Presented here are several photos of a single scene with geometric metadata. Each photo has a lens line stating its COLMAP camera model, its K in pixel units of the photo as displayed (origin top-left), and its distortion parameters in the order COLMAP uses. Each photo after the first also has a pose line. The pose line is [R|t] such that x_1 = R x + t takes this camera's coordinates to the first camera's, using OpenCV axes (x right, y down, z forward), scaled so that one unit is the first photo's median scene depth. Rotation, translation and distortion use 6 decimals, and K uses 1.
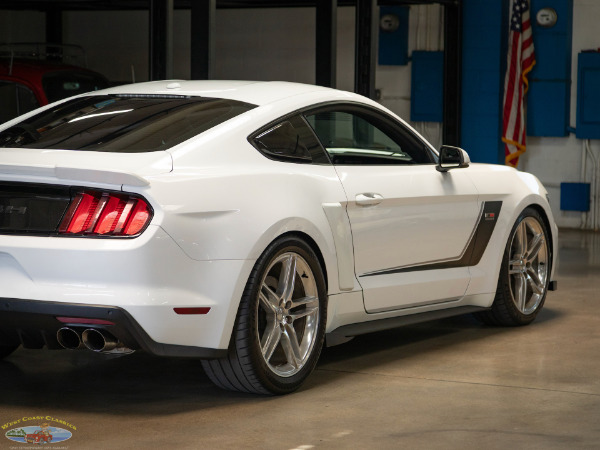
lens RADIAL K [[2029.0, 0, 299.0], [0, 2029.0, 225.3], [0, 0, 1]] dist [0.025867, 0.000000]
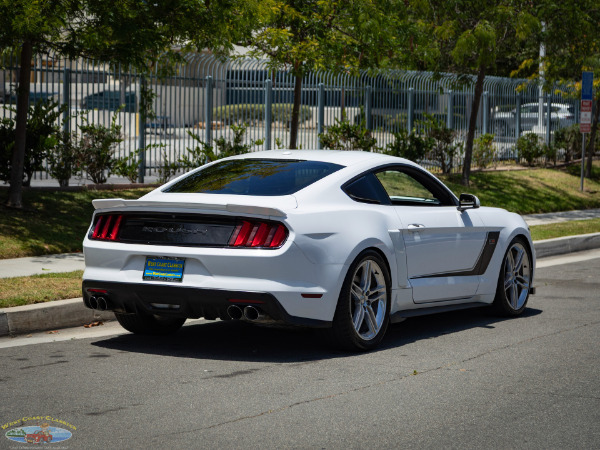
lens RADIAL K [[1826.1, 0, 295.9], [0, 1826.1, 197.6], [0, 0, 1]] dist [0.032863, 0.000000]
pose [[0.999944, 0.002731, 0.010212, -0.073461], [-0.002272, 0.998997, -0.044720, 0.027099], [-0.010324, 0.044694, 0.998947, -0.389899]]
